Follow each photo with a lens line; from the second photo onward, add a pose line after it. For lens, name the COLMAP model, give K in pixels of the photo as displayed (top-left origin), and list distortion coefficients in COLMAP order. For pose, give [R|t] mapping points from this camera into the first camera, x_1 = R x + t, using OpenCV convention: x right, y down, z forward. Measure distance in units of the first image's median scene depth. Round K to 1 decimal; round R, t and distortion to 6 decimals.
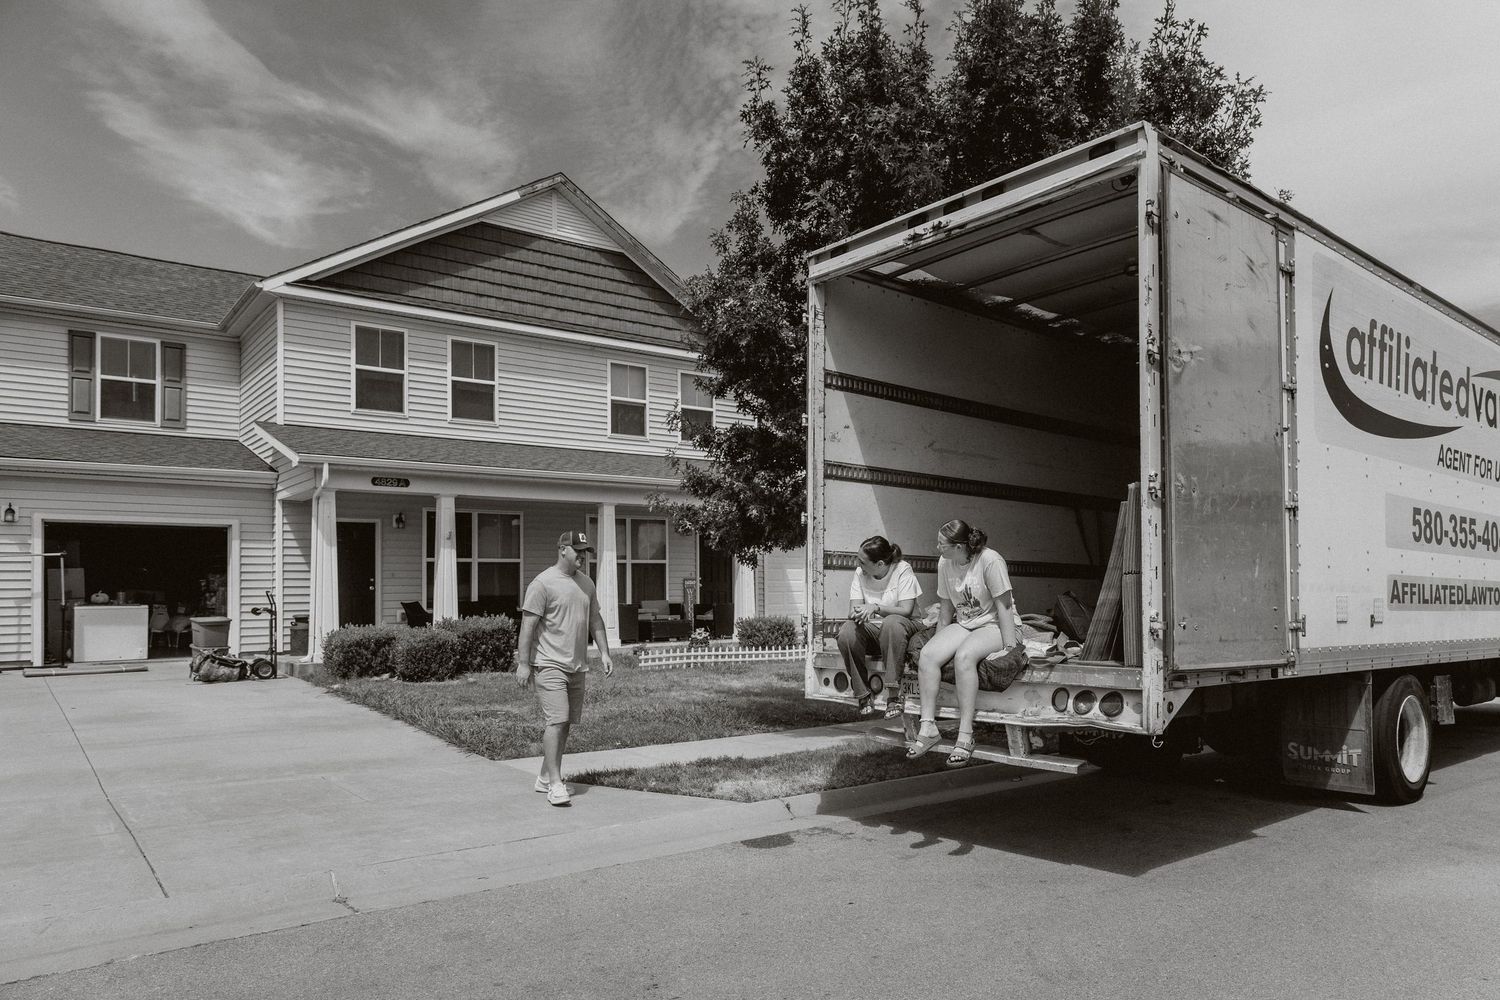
lens RADIAL K [[1059.5, 0, 741.9], [0, 1059.5, 568.0], [0, 0, 1]] dist [-0.002921, -0.003371]
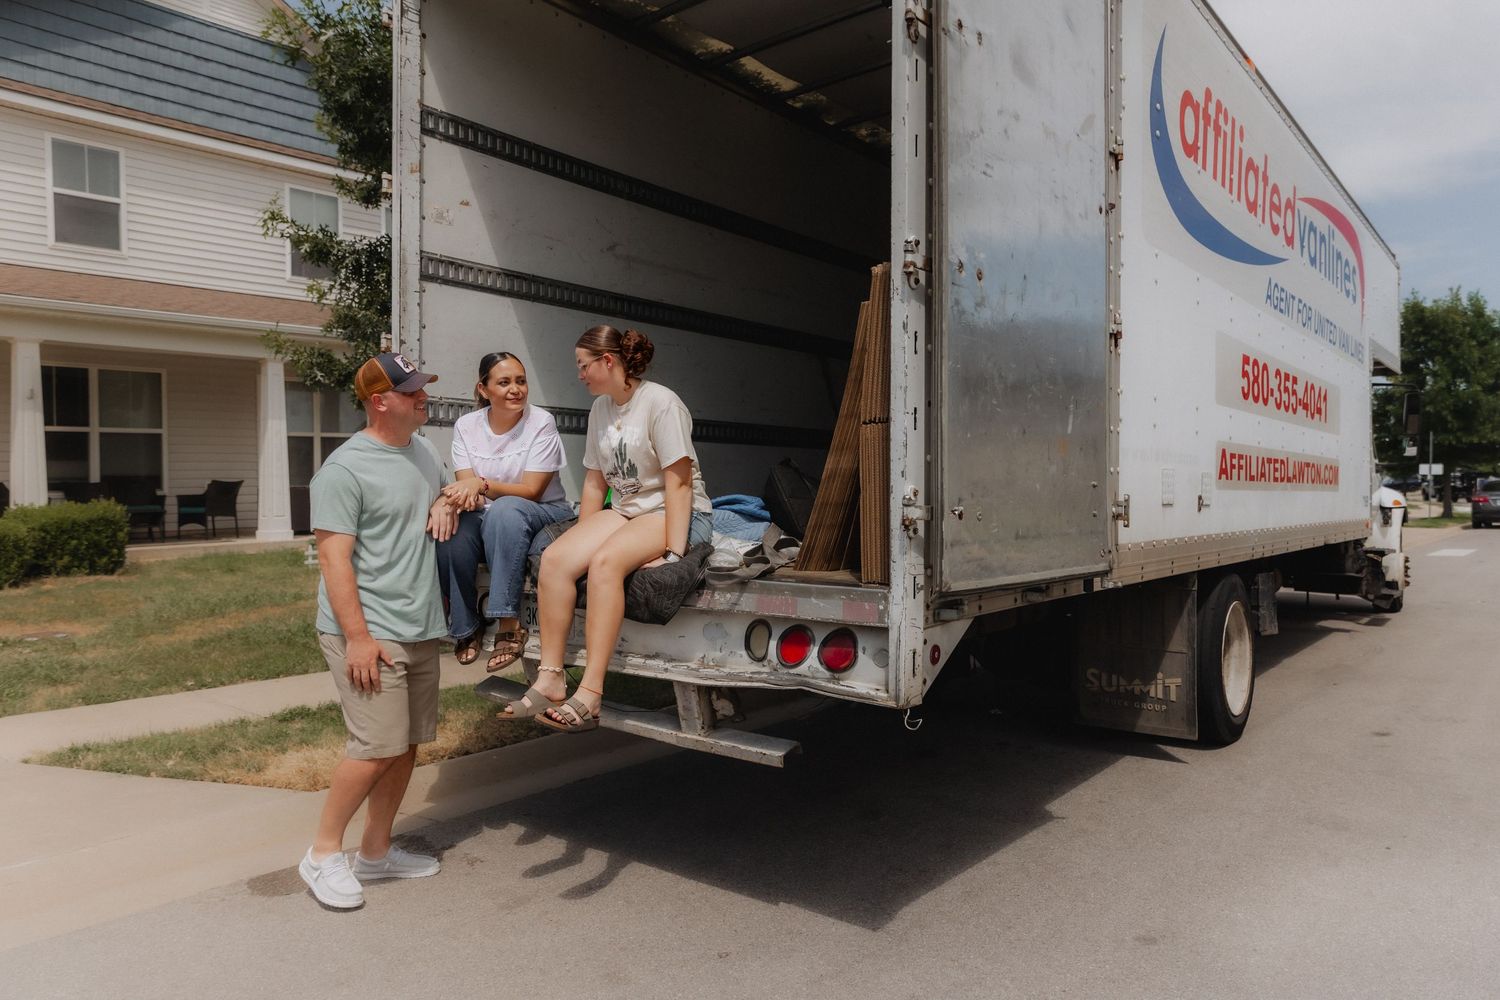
lens RADIAL K [[1052.7, 0, 750.0], [0, 1052.7, 500.0], [0, 0, 1]] dist [0.004955, 0.001741]
pose [[0.978701, -0.003011, 0.205267, 0.150906], [-0.006089, 0.999027, 0.043683, 0.018655], [-0.205199, -0.044003, 0.977731, 0.371535]]
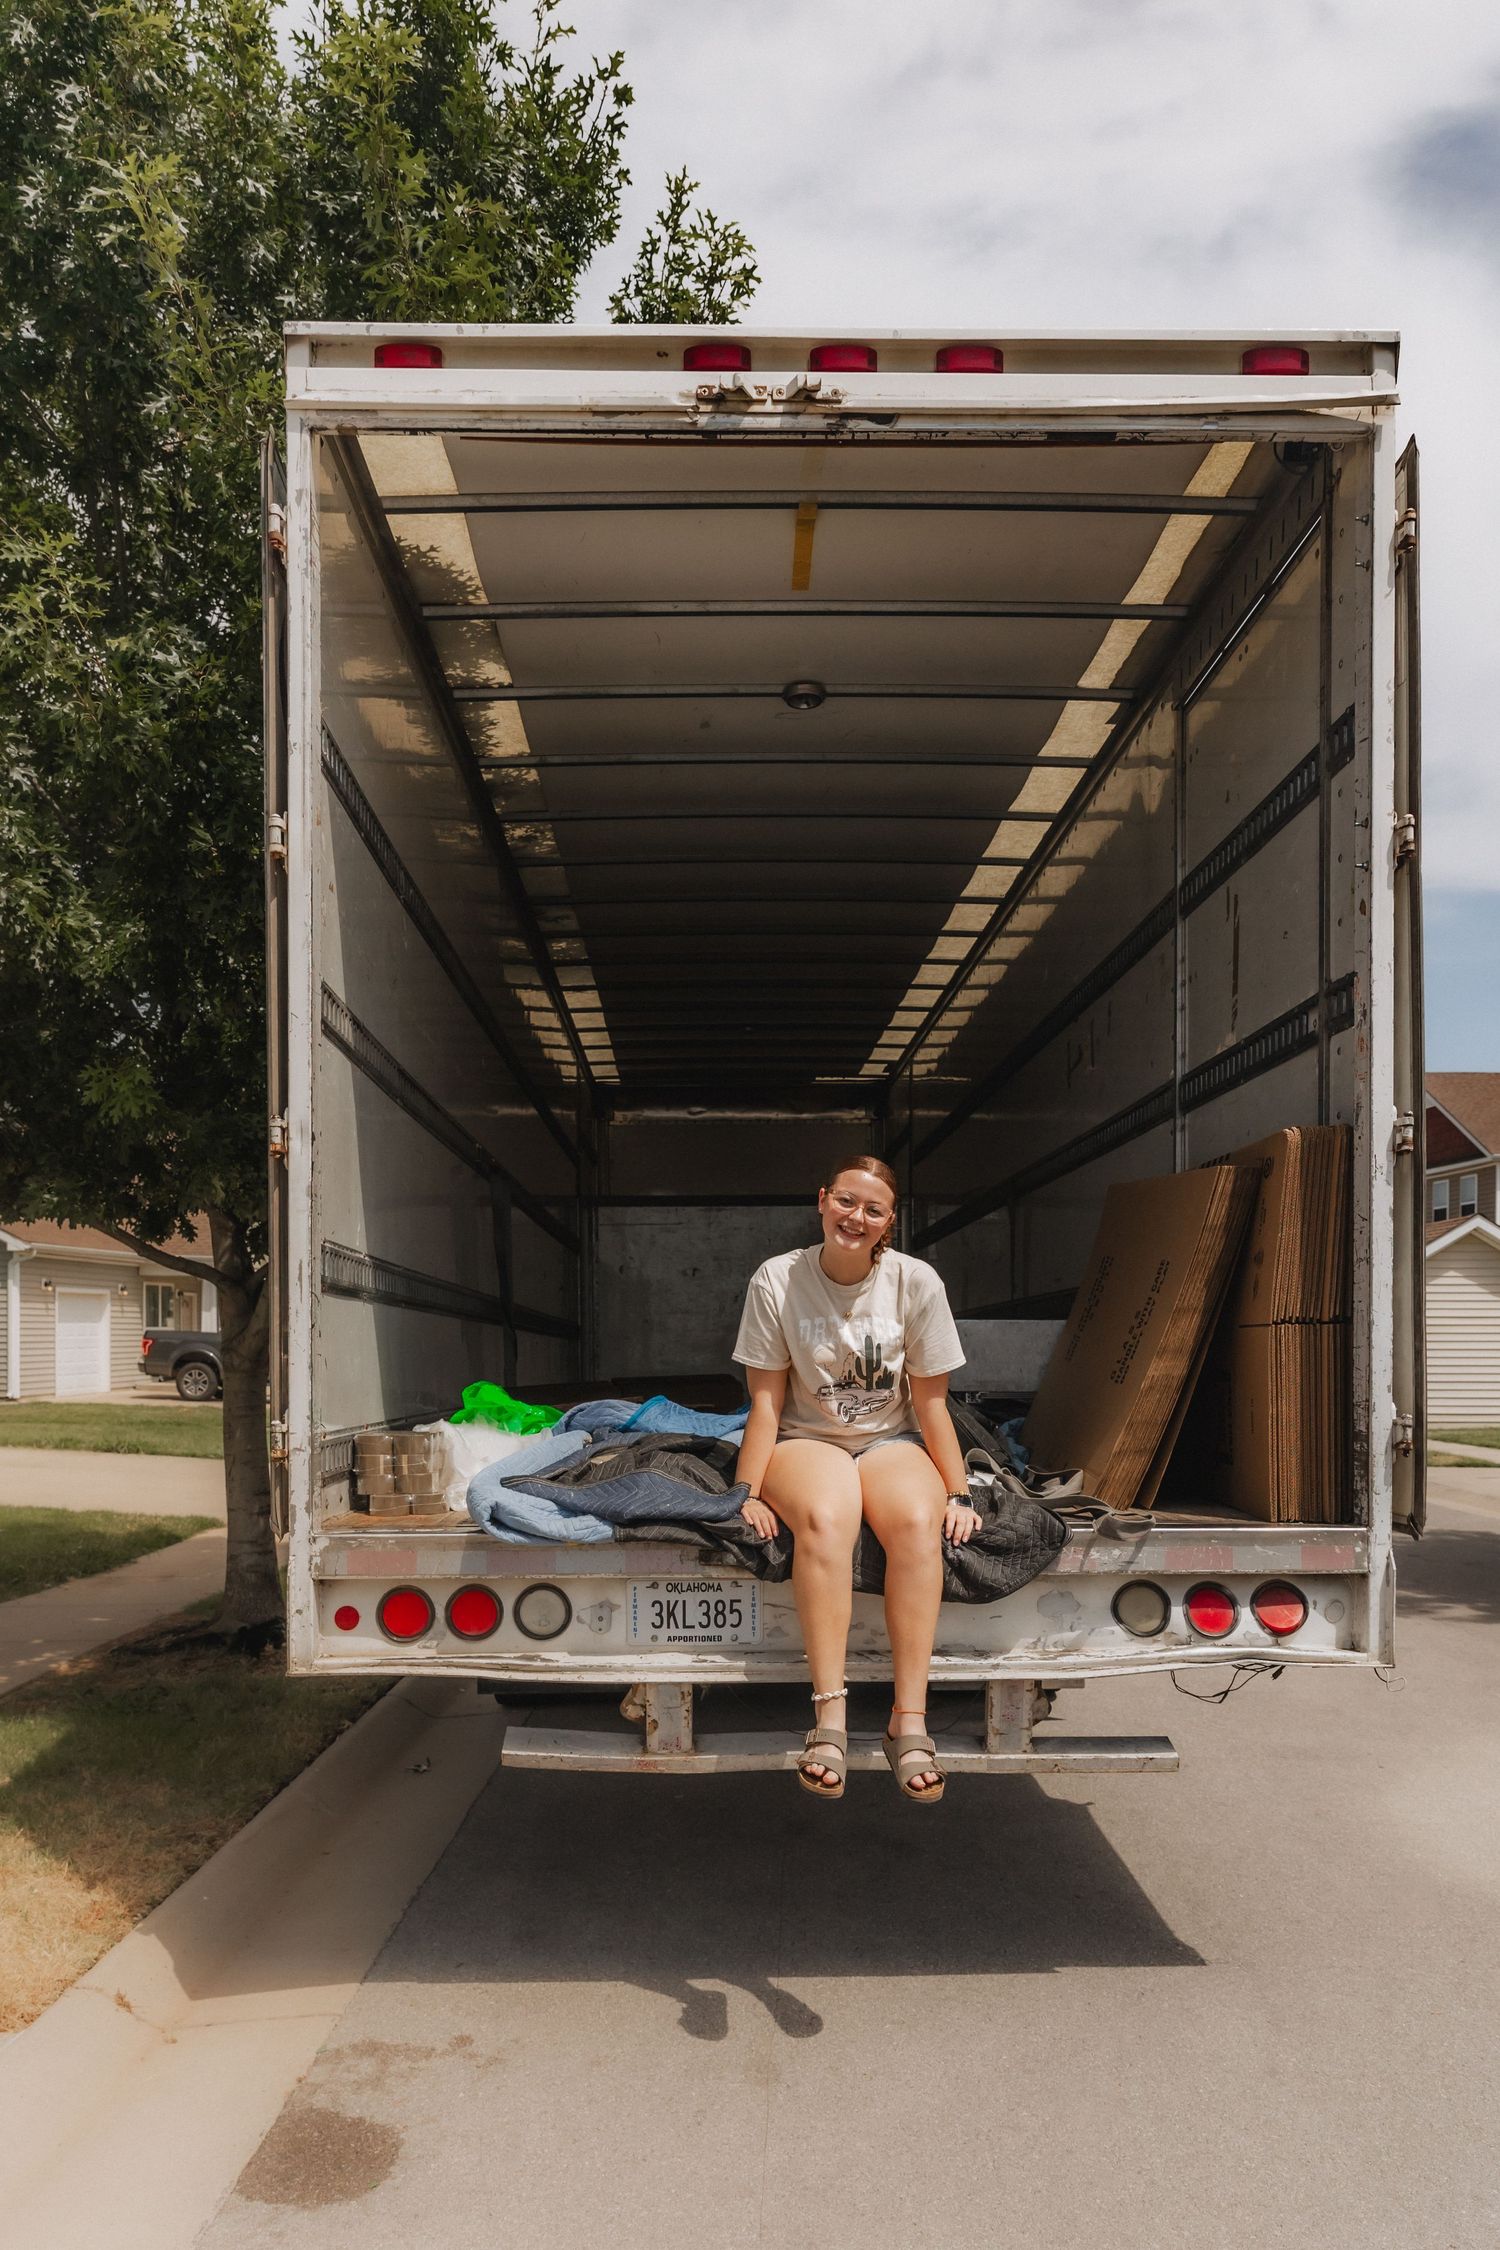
lens RADIAL K [[1658.7, 0, 746.2], [0, 1658.7, 1366.5], [0, 0, 1]] dist [-0.002299, -0.000170]
pose [[0.598941, -0.005835, 0.800772, -0.288530], [-0.024987, 0.999350, 0.025971, 0.009815], [-0.800403, -0.035564, 0.598406, 0.616451]]
